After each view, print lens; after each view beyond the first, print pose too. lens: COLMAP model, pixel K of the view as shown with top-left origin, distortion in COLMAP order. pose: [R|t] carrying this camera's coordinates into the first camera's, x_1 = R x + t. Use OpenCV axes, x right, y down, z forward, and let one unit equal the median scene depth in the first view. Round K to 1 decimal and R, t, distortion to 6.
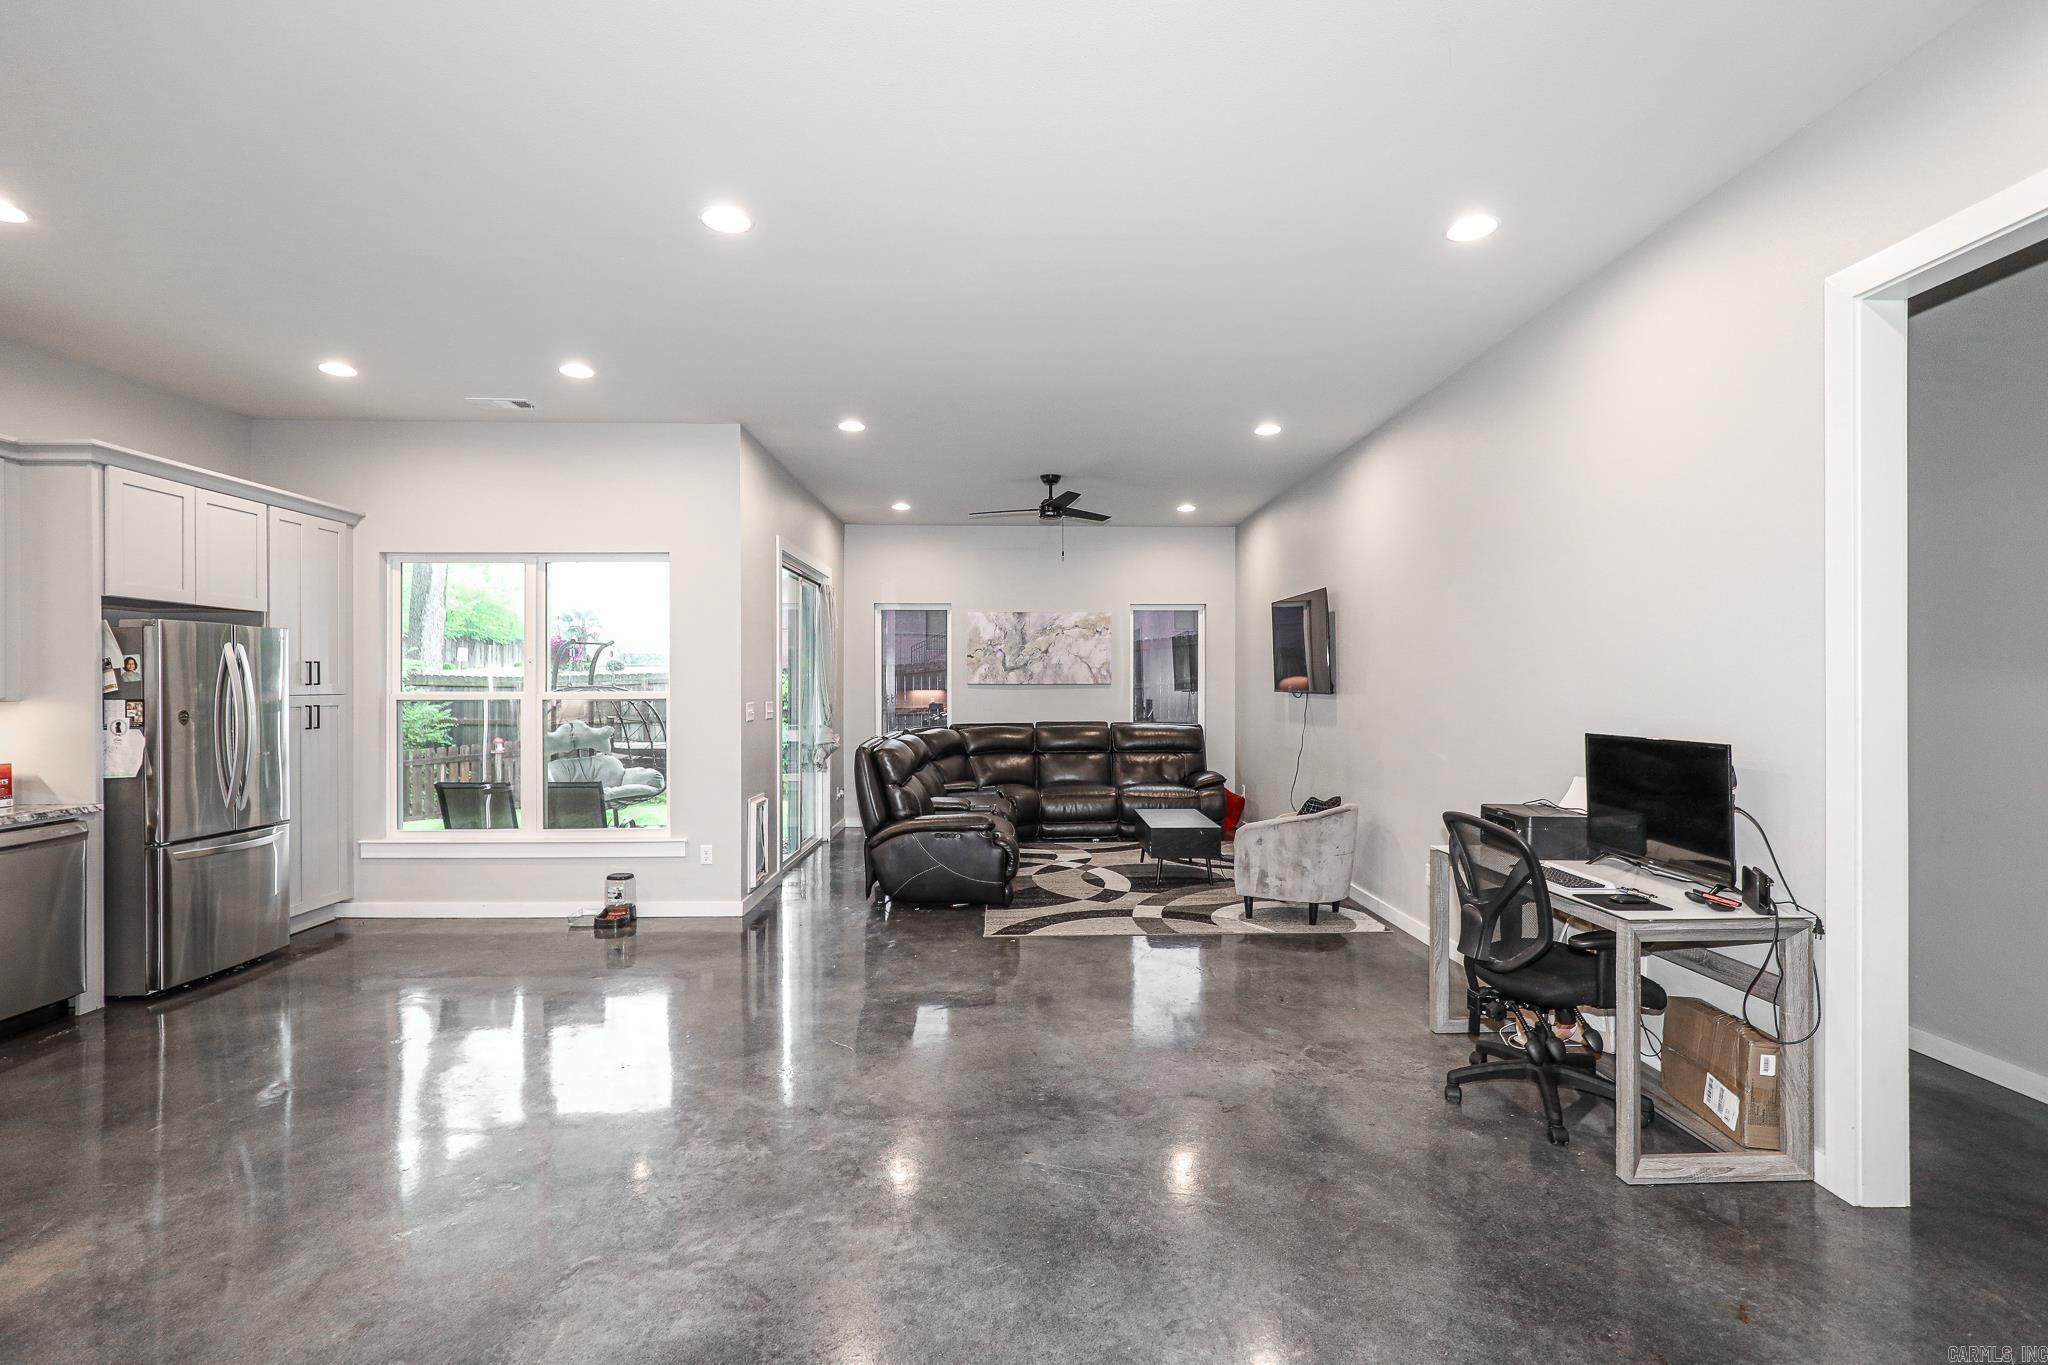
lens RADIAL K [[937.0, 0, 1023.9], [0, 937.0, 690.3], [0, 0, 1]] dist [-0.021984, 0.005578]
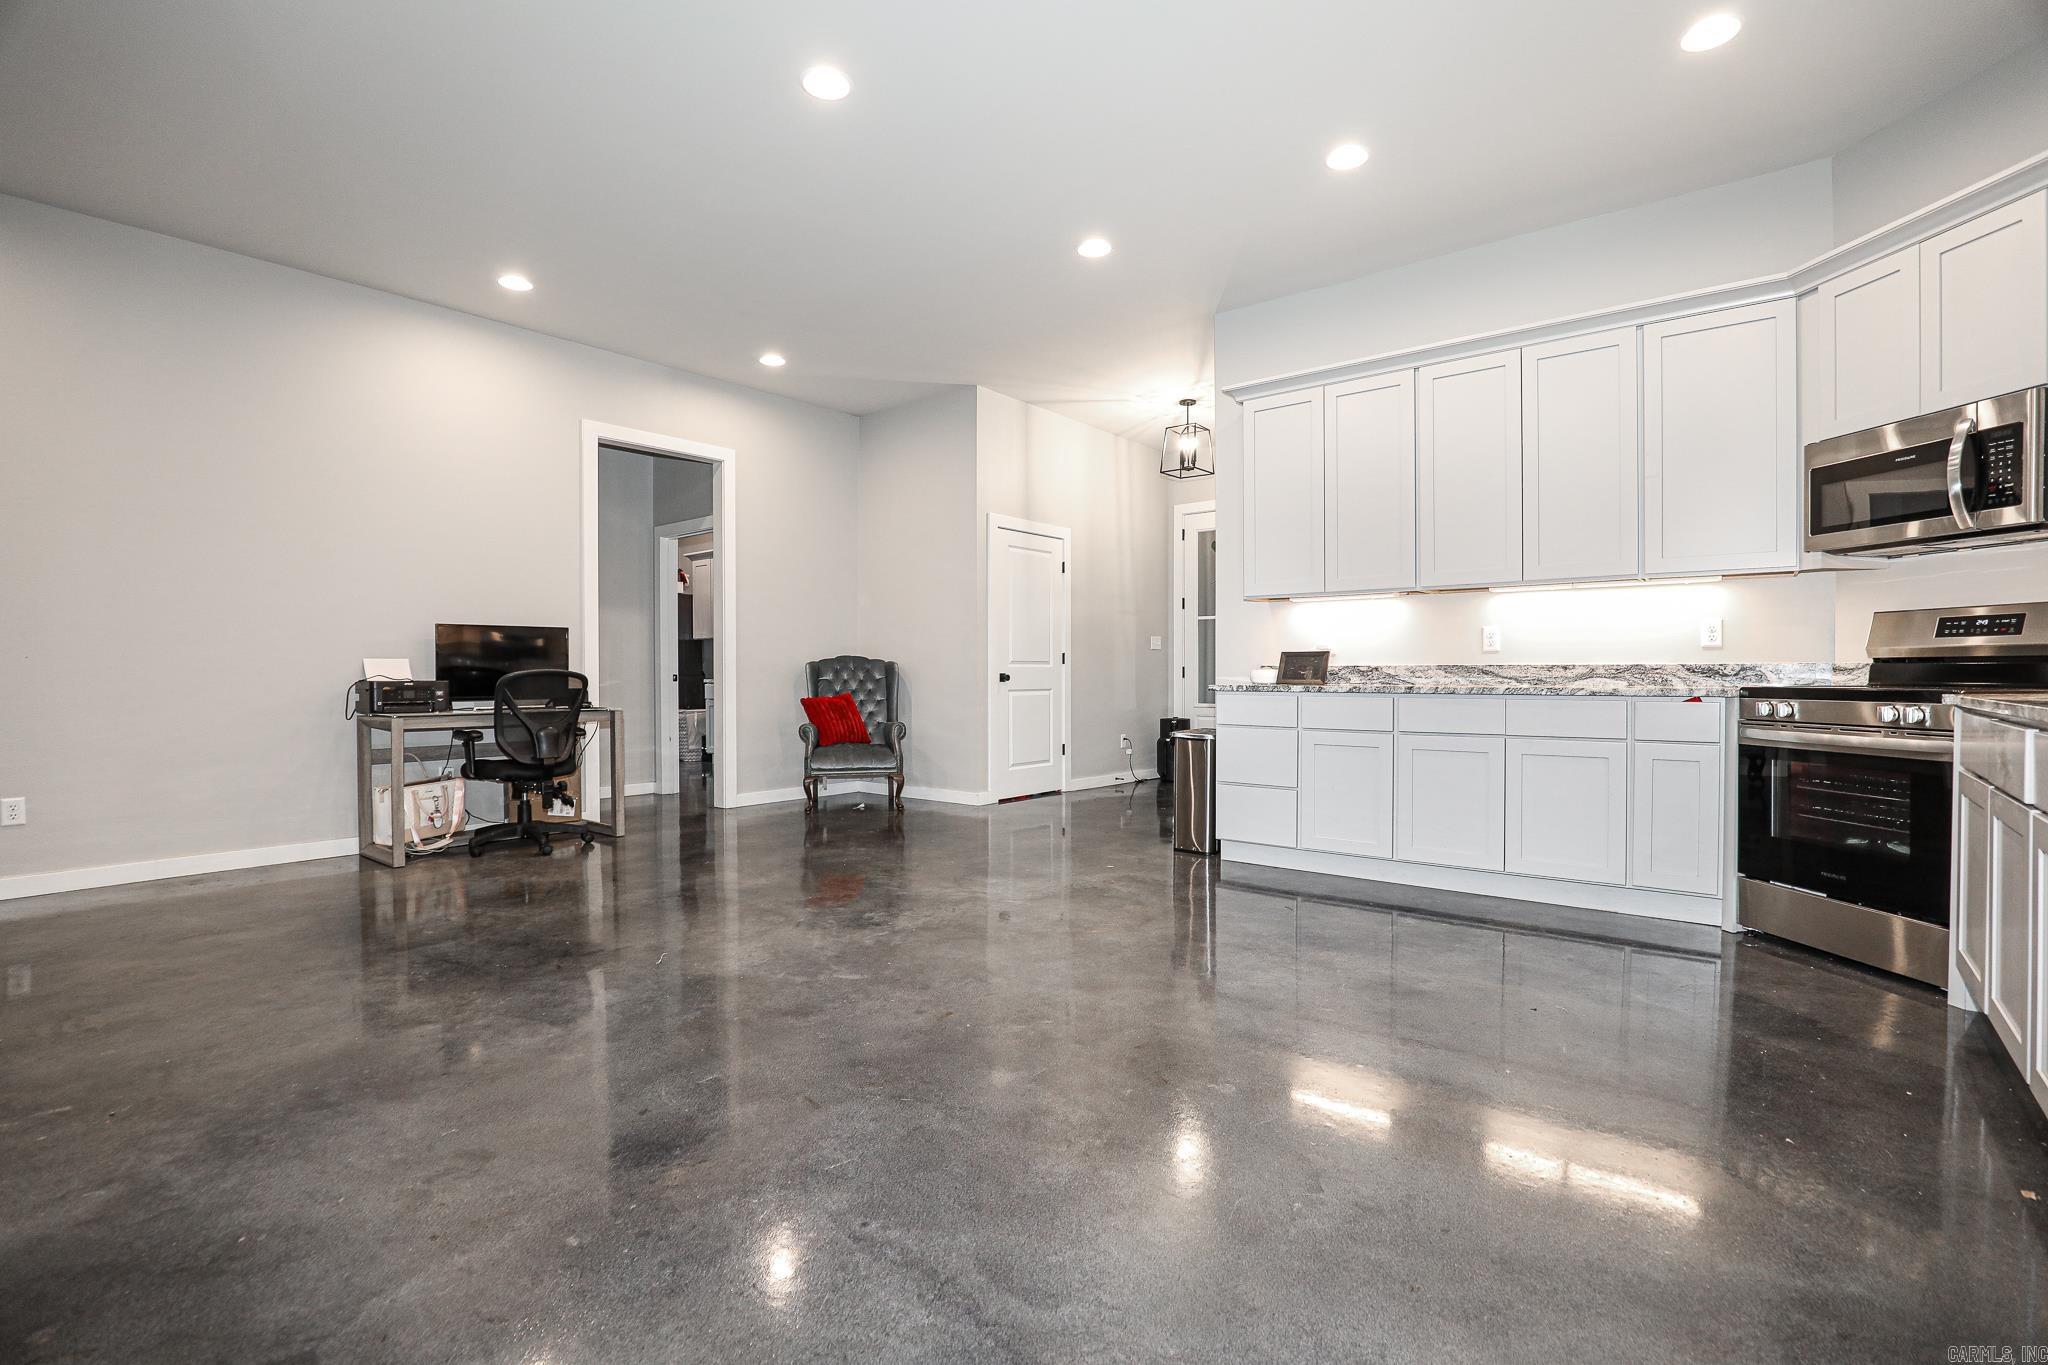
lens RADIAL K [[937.0, 0, 1043.5], [0, 937.0, 679.3], [0, 0, 1]] dist [-0.021984, 0.005578]
pose [[-0.772224, -0.003282, 0.635341, -0.522098], [0.005308, 0.999918, 0.011617, 0.060729], [-0.635328, 0.012343, -0.772144, 0.741907]]
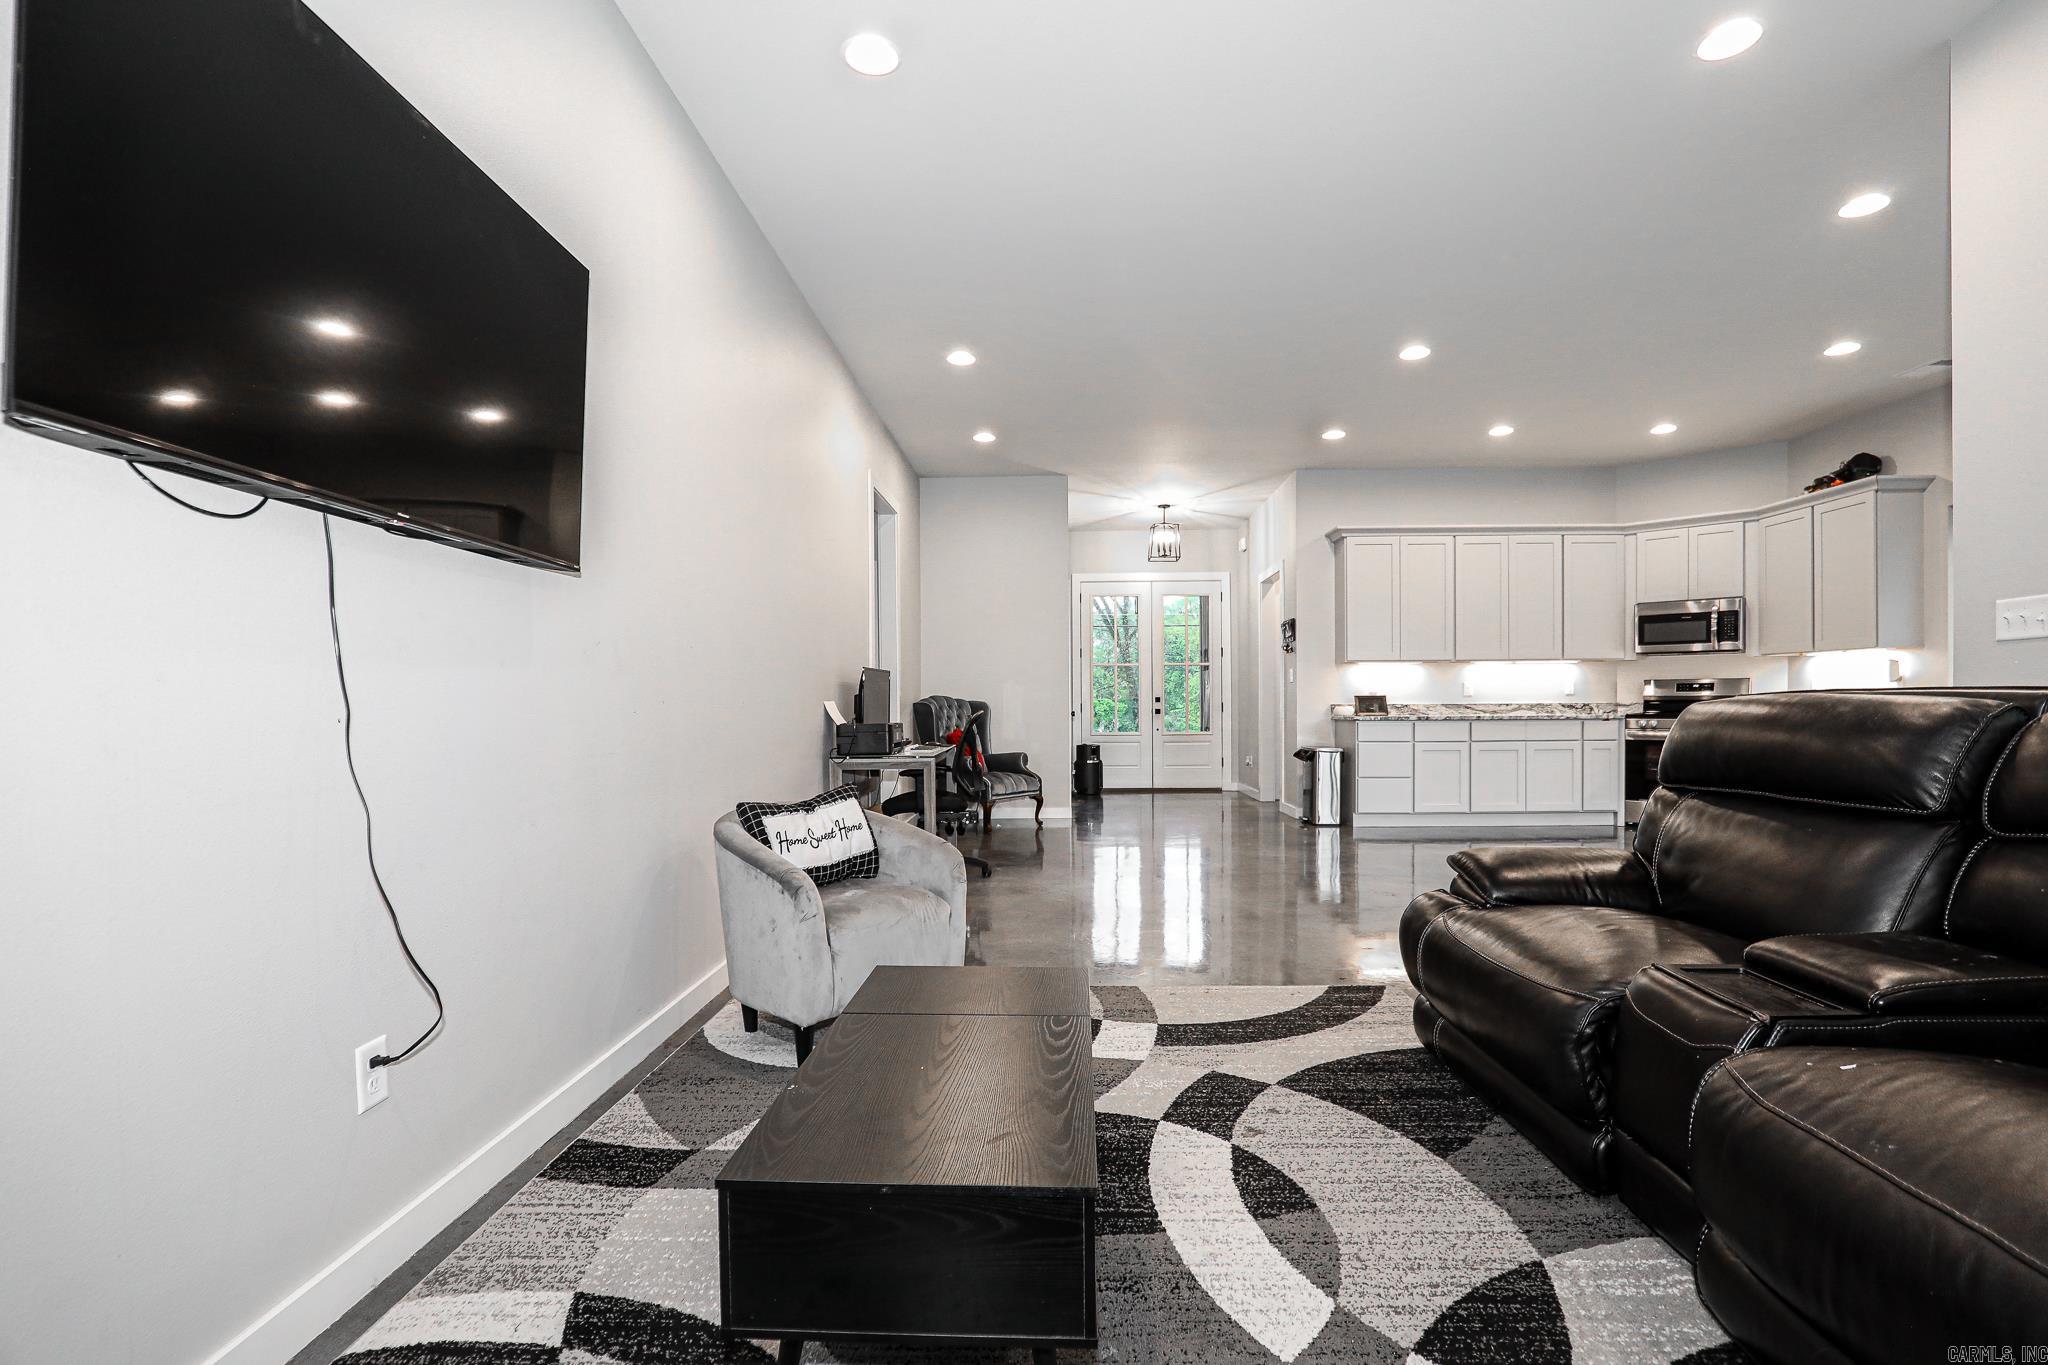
lens RADIAL K [[937.0, 0, 1047.4], [0, 937.0, 712.9], [0, 0, 1]] dist [-0.021984, 0.005578]
pose [[-0.999299, 0.008009, 0.036570, 0.125962], [0.008633, 0.999820, 0.016921, 0.047715], [-0.036428, 0.017225, -0.999188, 1.218703]]
